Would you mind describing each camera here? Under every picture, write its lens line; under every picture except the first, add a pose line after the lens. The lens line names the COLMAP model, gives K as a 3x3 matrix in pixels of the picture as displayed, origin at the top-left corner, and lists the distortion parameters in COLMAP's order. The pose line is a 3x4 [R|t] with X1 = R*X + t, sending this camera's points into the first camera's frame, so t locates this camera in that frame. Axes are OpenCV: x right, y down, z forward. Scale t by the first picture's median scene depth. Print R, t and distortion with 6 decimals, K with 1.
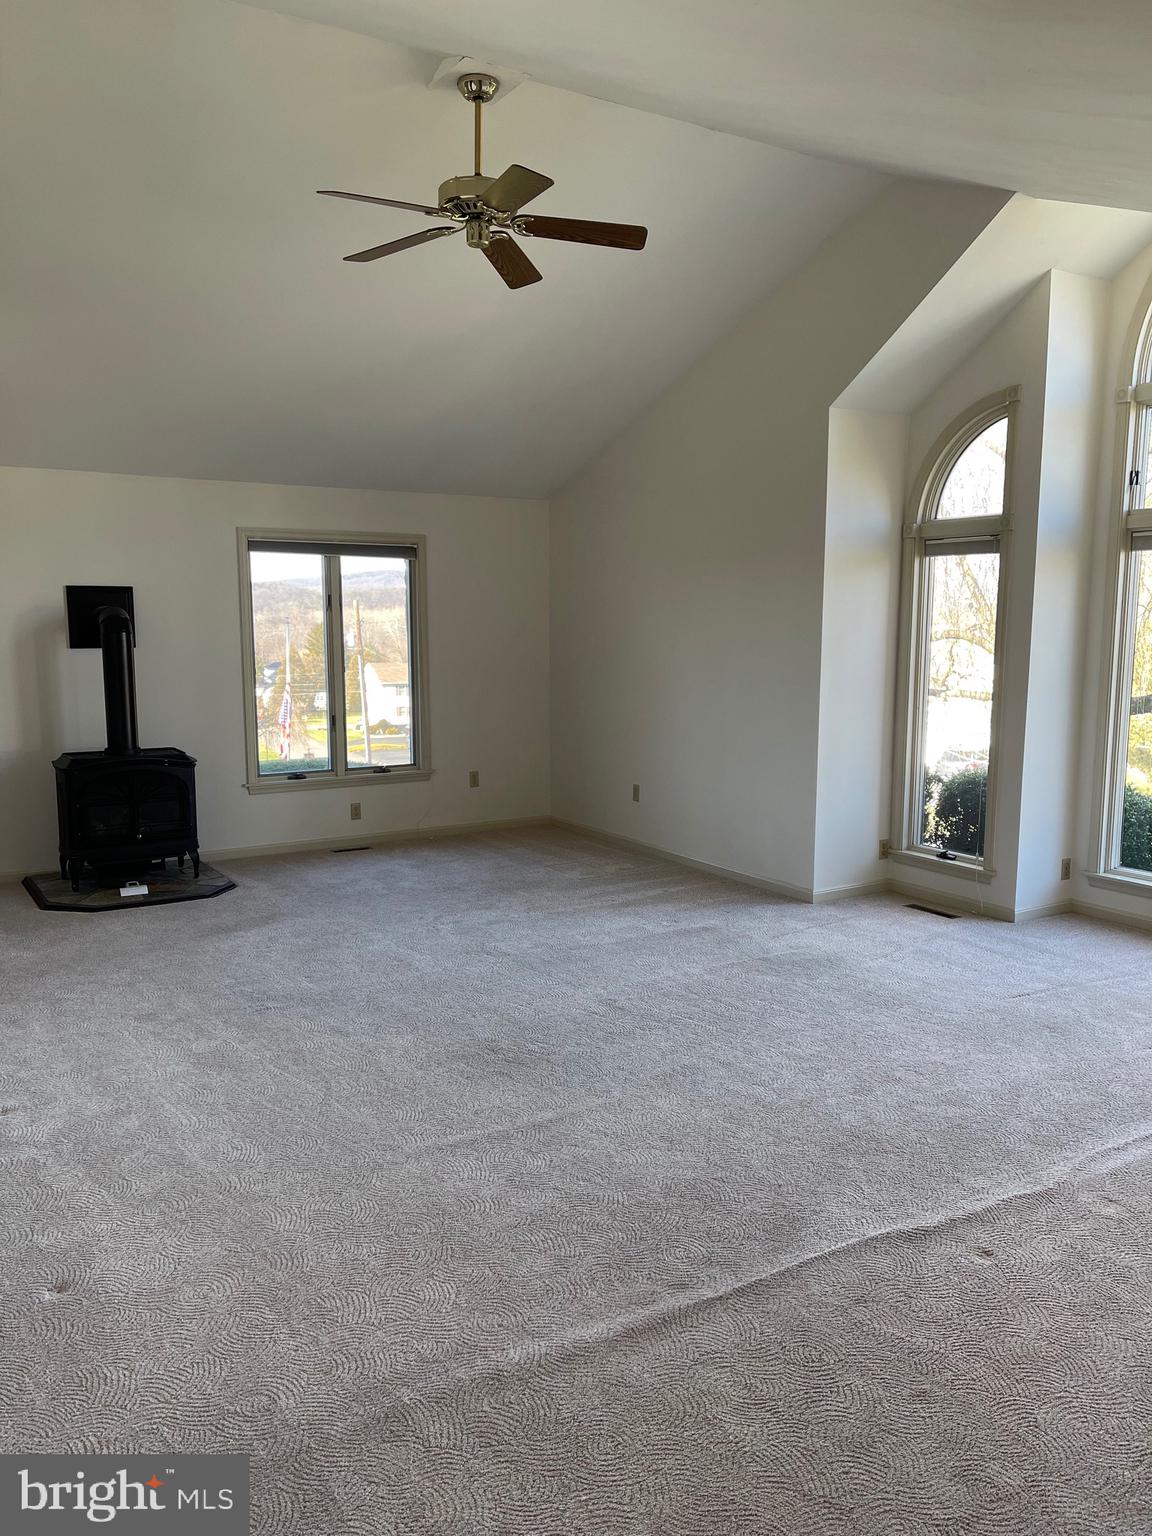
lens RADIAL K [[1166.0, 0, 575.9], [0, 1166.0, 768.7], [0, 0, 1]] dist [0.076118, -0.095034]
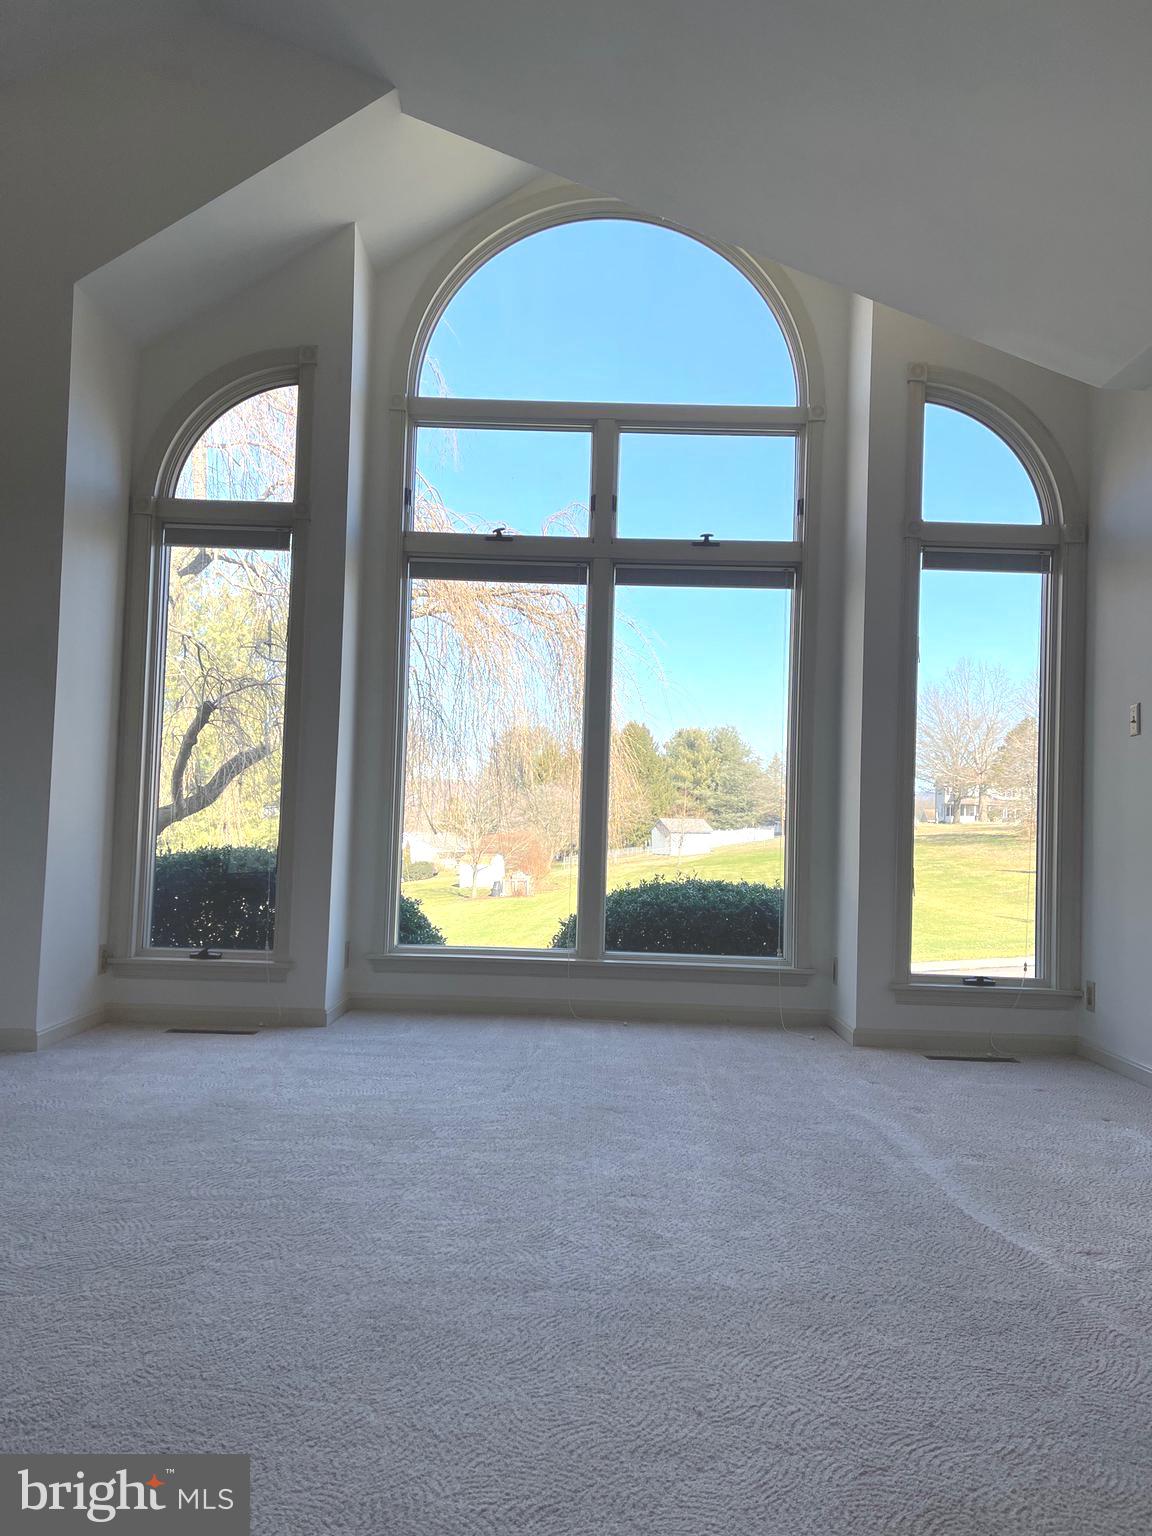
lens RADIAL K [[1166.0, 0, 576.4], [0, 1166.0, 771.5], [0, 0, 1]] dist [0.076118, -0.095034]
pose [[0.534027, 0.056347, 0.843588, -0.184218], [0.079855, 0.989955, -0.116675, 0.068452], [-0.841688, 0.129672, 0.524162, 0.441248]]
